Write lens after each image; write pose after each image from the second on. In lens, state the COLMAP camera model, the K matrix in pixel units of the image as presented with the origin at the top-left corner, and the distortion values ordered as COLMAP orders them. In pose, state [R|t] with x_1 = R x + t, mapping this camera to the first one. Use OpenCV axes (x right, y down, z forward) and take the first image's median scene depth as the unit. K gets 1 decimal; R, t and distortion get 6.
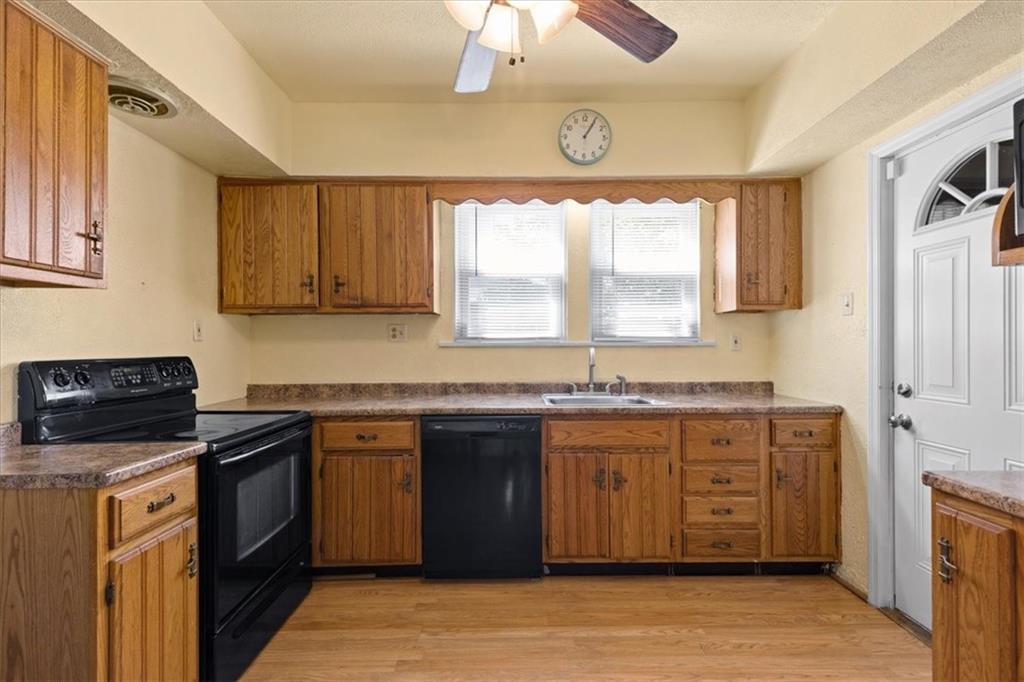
lens RADIAL K [[464.0, 0, 512.1], [0, 464.0, 345.5], [0, 0, 1]] dist [0.010072, -0.001673]
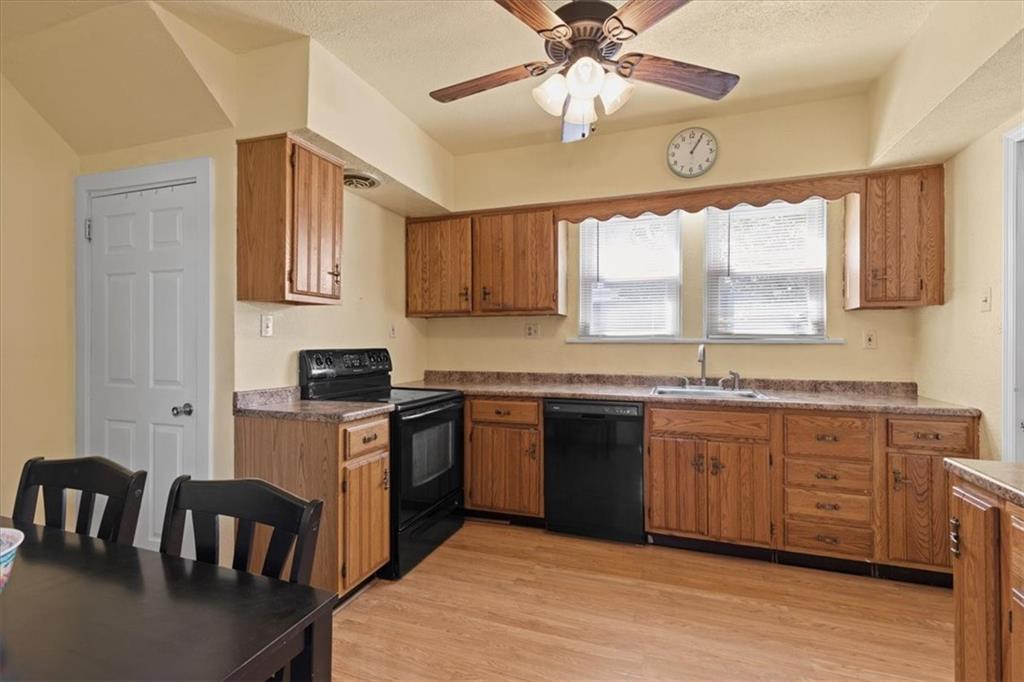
lens RADIAL K [[464.0, 0, 509.8], [0, 464.0, 342.5], [0, 0, 1]] dist [0.010072, -0.001673]
pose [[0.937208, 0.006288, -0.348715, 0.152081], [-0.005733, 0.999980, 0.002624, -0.000247], [0.348725, -0.000461, 0.937225, -0.196354]]
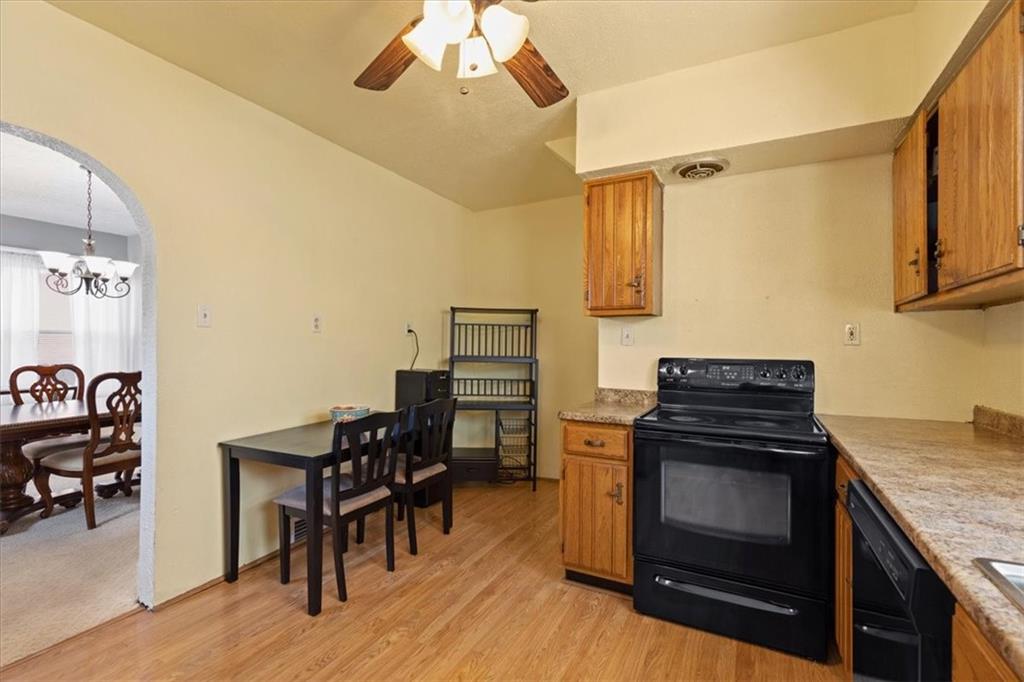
lens RADIAL K [[464.0, 0, 504.5], [0, 464.0, 335.7], [0, 0, 1]] dist [0.010072, -0.001673]
pose [[-0.470167, -0.007011, -0.882549, 0.524500], [-0.001027, 0.999972, -0.007396, -0.023789], [0.882577, -0.002571, -0.470161, 0.887969]]
